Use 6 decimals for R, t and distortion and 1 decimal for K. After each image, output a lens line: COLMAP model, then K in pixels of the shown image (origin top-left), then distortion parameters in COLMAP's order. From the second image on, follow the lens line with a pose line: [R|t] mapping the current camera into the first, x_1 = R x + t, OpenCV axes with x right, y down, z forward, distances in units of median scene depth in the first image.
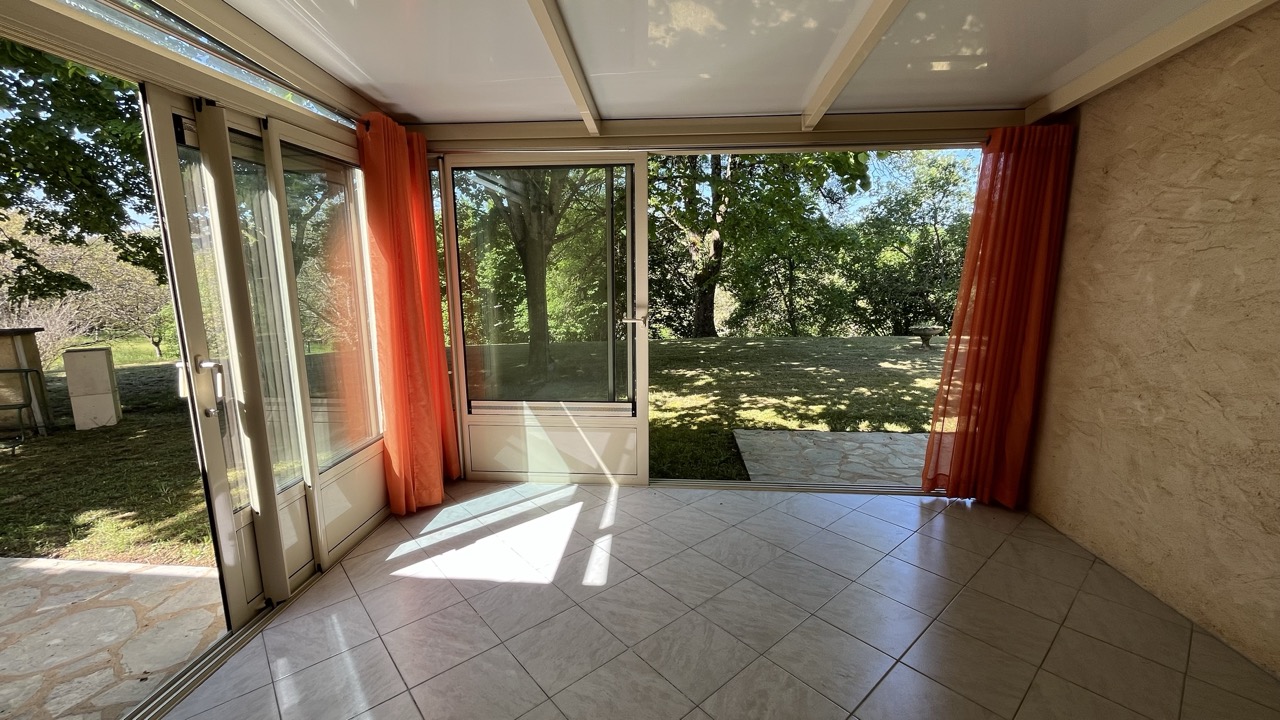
lens RADIAL K [[514.0, 0, 637.3], [0, 514.0, 359.8], [0, 0, 1]] dist [-0.006050, 0.000348]
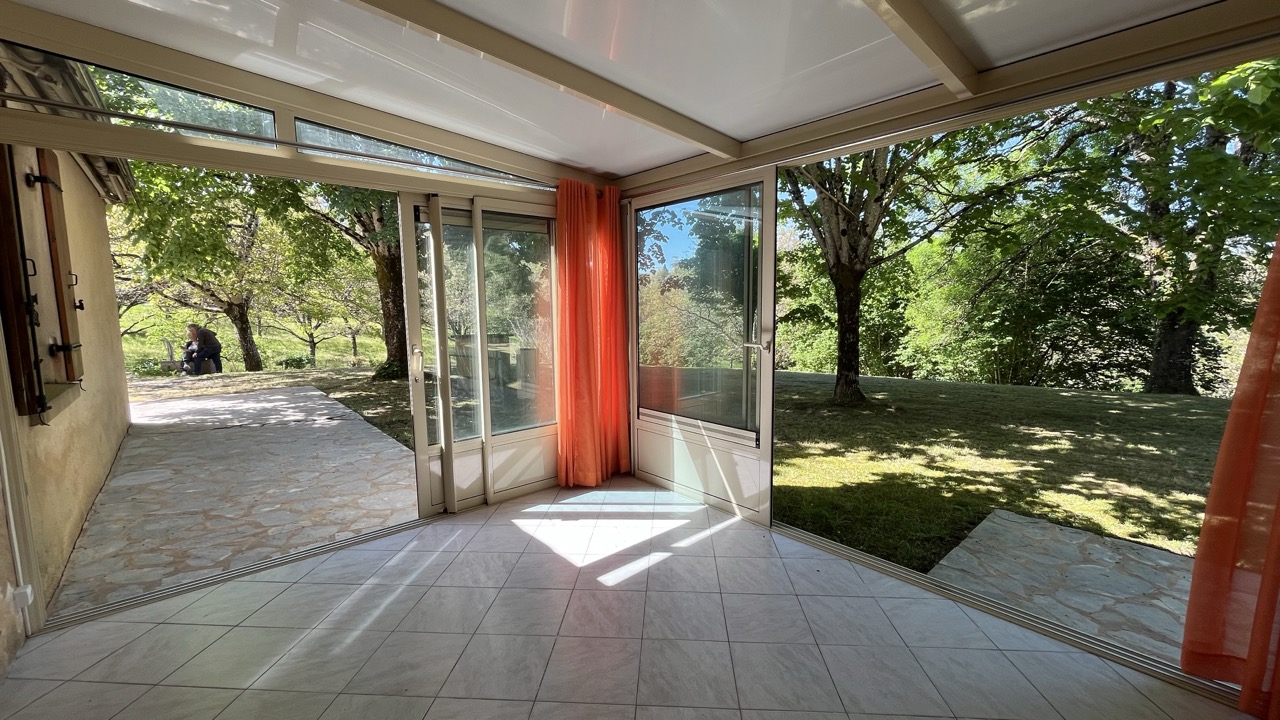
lens RADIAL K [[514.0, 0, 642.4], [0, 514.0, 360.4], [0, 0, 1]] dist [-0.006050, 0.000348]
pose [[0.714728, 0.074641, -0.695409, 0.307934], [-0.113195, 0.993525, -0.009701, -0.009445], [0.690182, 0.085650, 0.718549, 0.111464]]
